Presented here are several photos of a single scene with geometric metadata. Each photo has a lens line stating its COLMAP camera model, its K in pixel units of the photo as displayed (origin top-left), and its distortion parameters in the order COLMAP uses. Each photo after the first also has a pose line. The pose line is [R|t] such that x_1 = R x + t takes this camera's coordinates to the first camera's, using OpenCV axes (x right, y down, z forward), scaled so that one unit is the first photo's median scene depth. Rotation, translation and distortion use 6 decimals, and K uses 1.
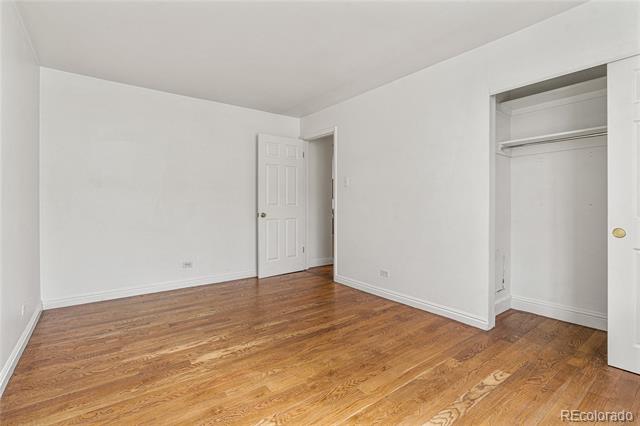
lens RADIAL K [[296.2, 0, 319.3], [0, 296.2, 210.5], [0, 0, 1]] dist [-0.006769, 0.000159]
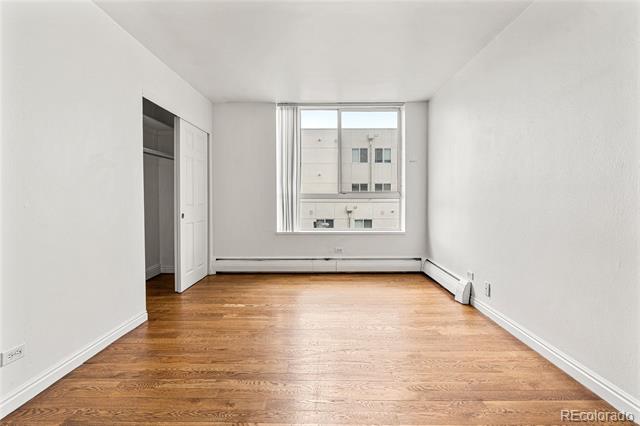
lens RADIAL K [[296.2, 0, 317.5], [0, 296.2, 208.6], [0, 0, 1]] dist [-0.006769, 0.000159]
pose [[-0.806988, -0.011193, 0.590462, -0.669517], [0.005635, 0.999629, 0.026650, -0.015859], [-0.590541, 0.024833, -0.806625, 1.818577]]
